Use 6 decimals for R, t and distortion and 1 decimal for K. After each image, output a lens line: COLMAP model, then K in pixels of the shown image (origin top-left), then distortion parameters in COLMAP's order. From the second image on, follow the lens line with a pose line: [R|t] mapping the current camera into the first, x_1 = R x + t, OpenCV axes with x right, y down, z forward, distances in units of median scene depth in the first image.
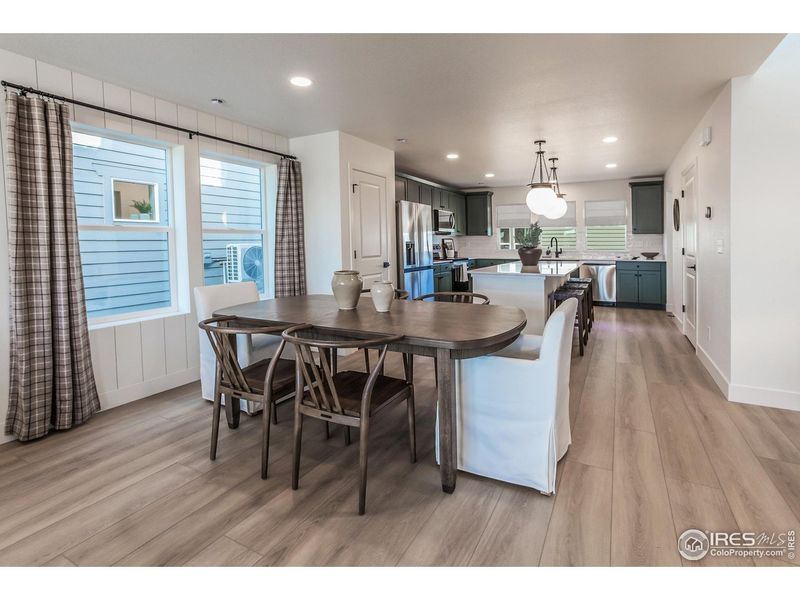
lens RADIAL K [[412.0, 0, 402.5], [0, 412.0, 254.9], [0, 0, 1]] dist [-0.012729, 0.001243]
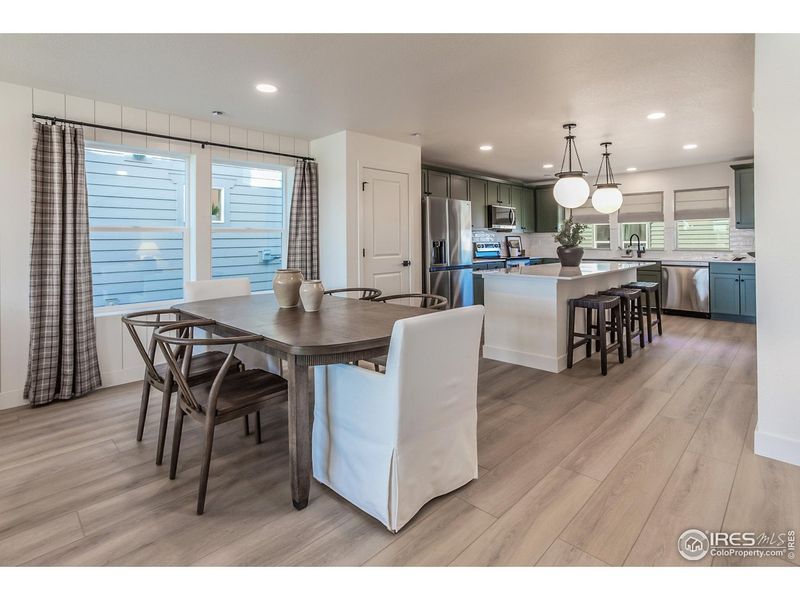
lens RADIAL K [[421.1, 0, 413.6], [0, 421.1, 237.8], [0, 0, 1]] dist [-0.025433, 0.011948]
pose [[0.960748, -0.003911, -0.277396, 0.286983], [-0.005309, 0.999458, -0.032478, -0.005023], [0.277373, 0.032676, 0.960207, 0.061613]]
